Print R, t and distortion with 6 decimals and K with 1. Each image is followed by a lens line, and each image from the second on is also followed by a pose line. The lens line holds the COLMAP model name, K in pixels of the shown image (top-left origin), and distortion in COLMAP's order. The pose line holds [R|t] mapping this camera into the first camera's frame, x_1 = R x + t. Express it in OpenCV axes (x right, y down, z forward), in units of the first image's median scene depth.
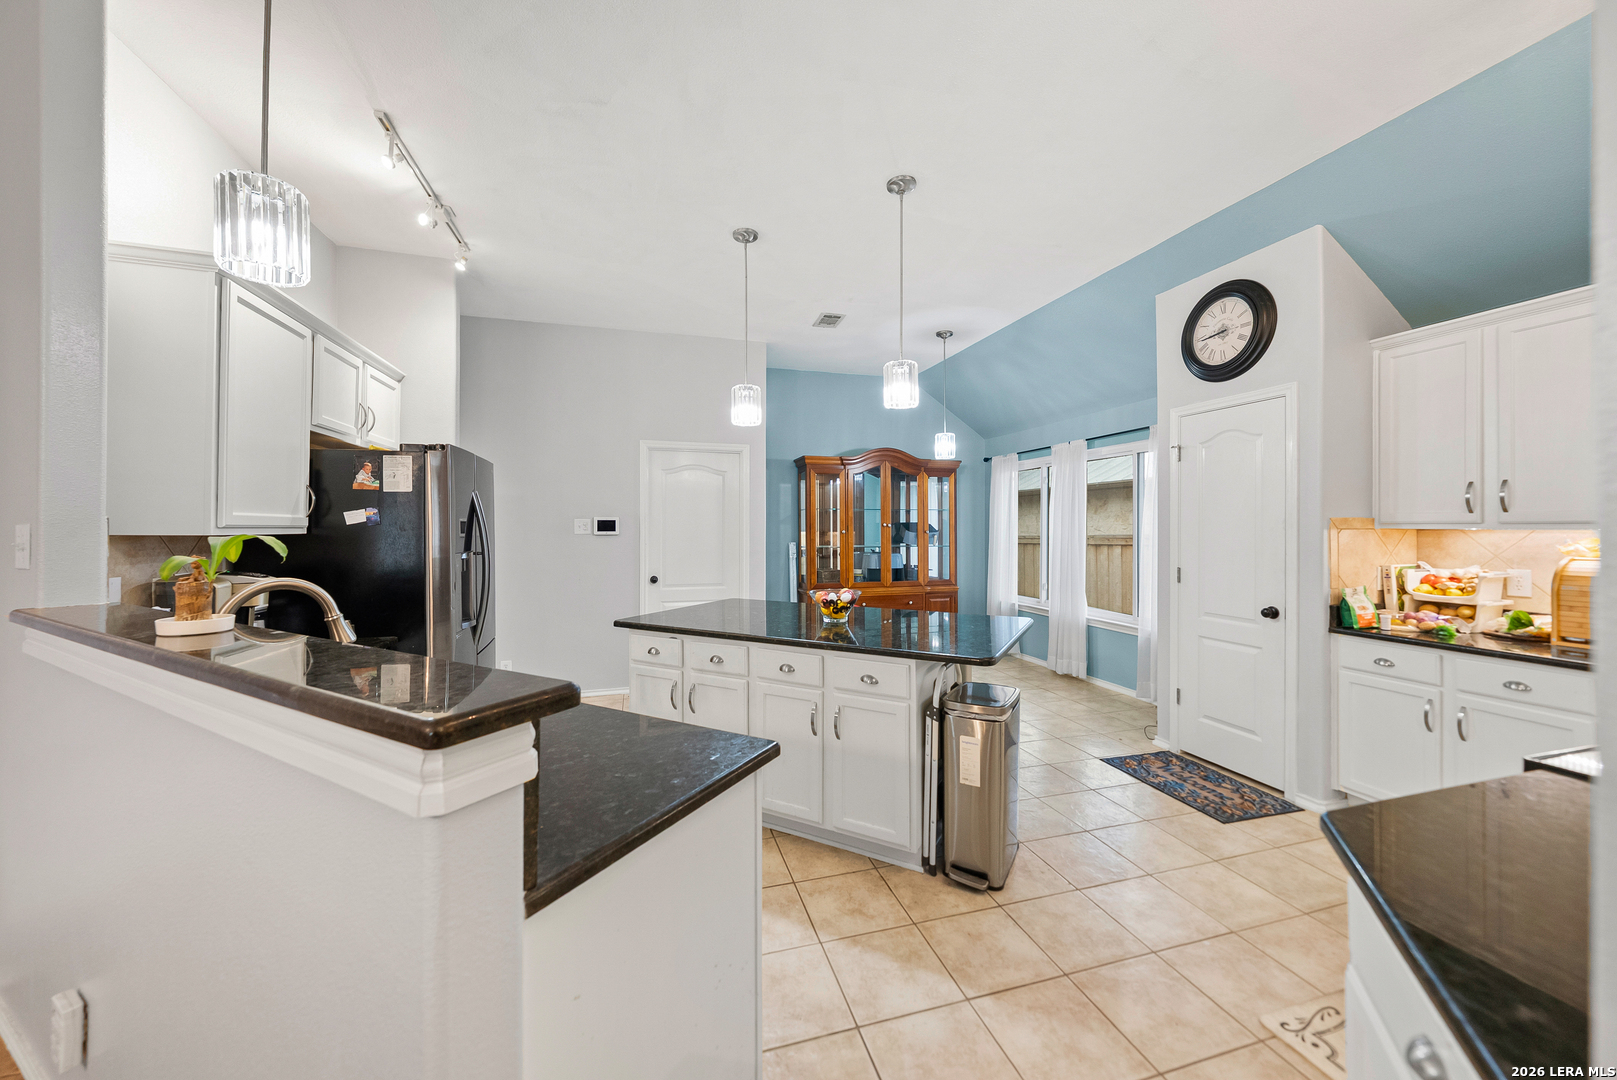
lens RADIAL K [[587.2, 0, 806.3], [0, 587.2, 528.0], [0, 0, 1]] dist [0.000721, 0.000001]
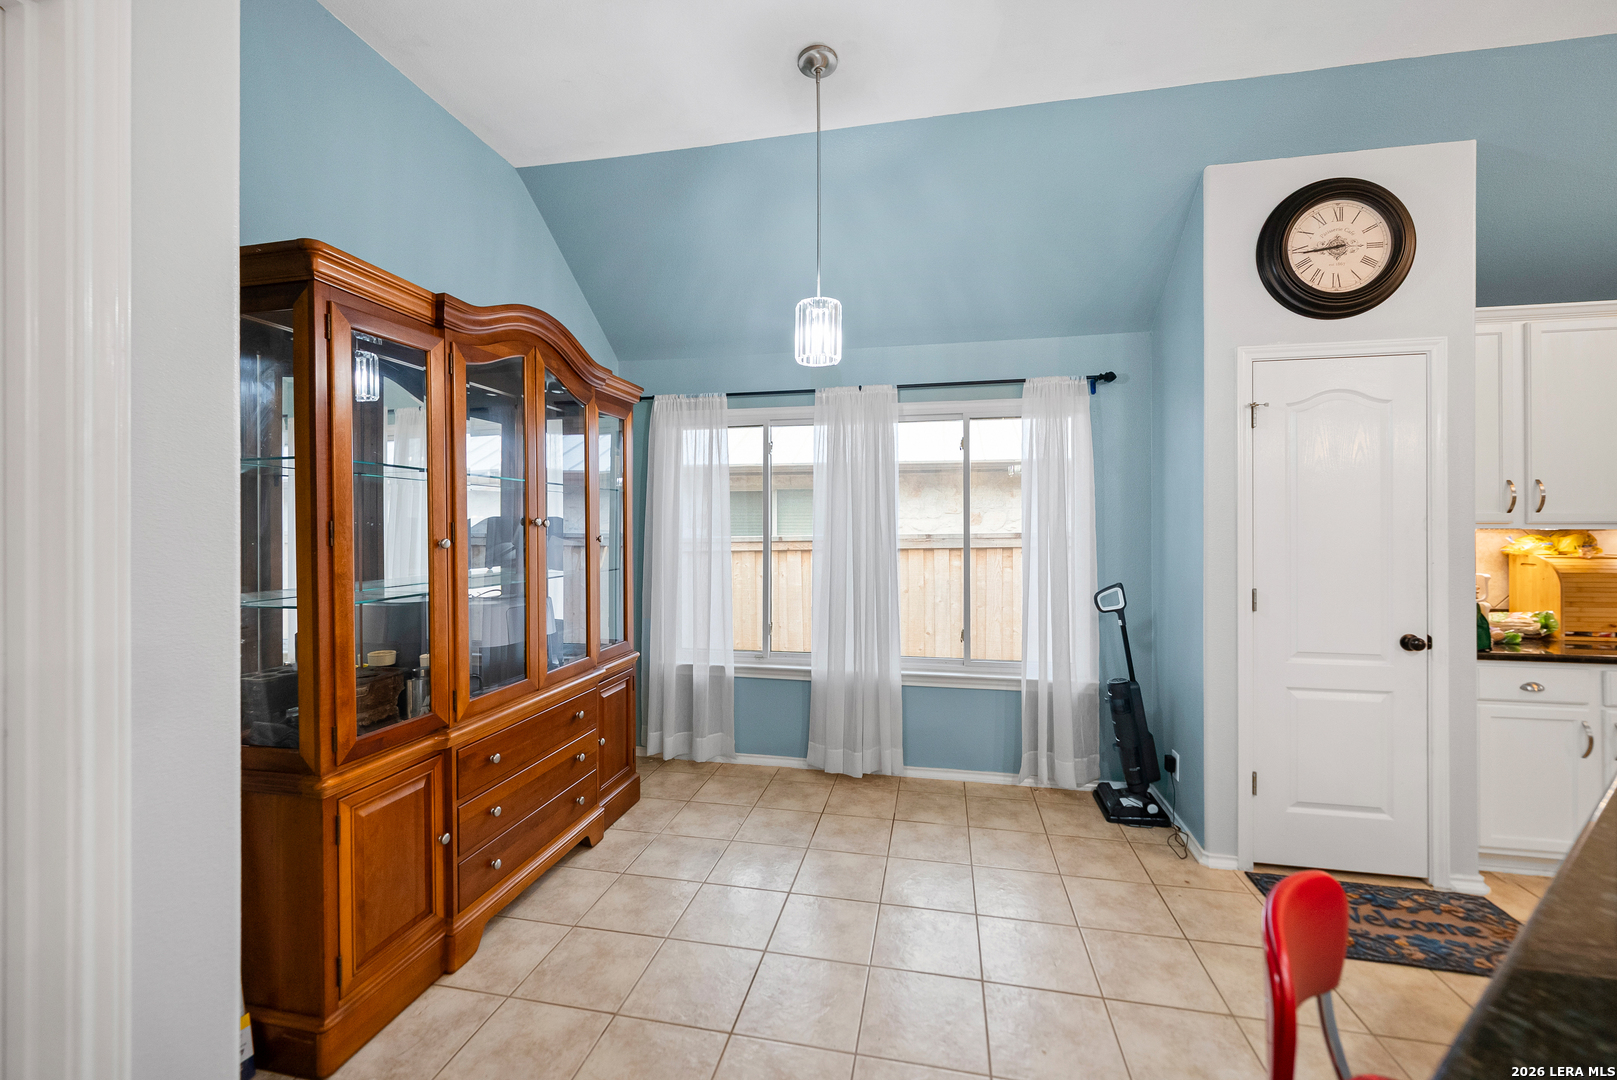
lens RADIAL K [[643.0, 0, 808.6], [0, 643.0, 534.0], [0, 0, 1]] dist [0.001465, -0.000063]
pose [[0.469419, -0.004319, 0.882965, -0.267753], [-0.000554, 0.999986, 0.005186, 0.002298], [-0.882975, -0.002924, 0.469411, 1.230022]]
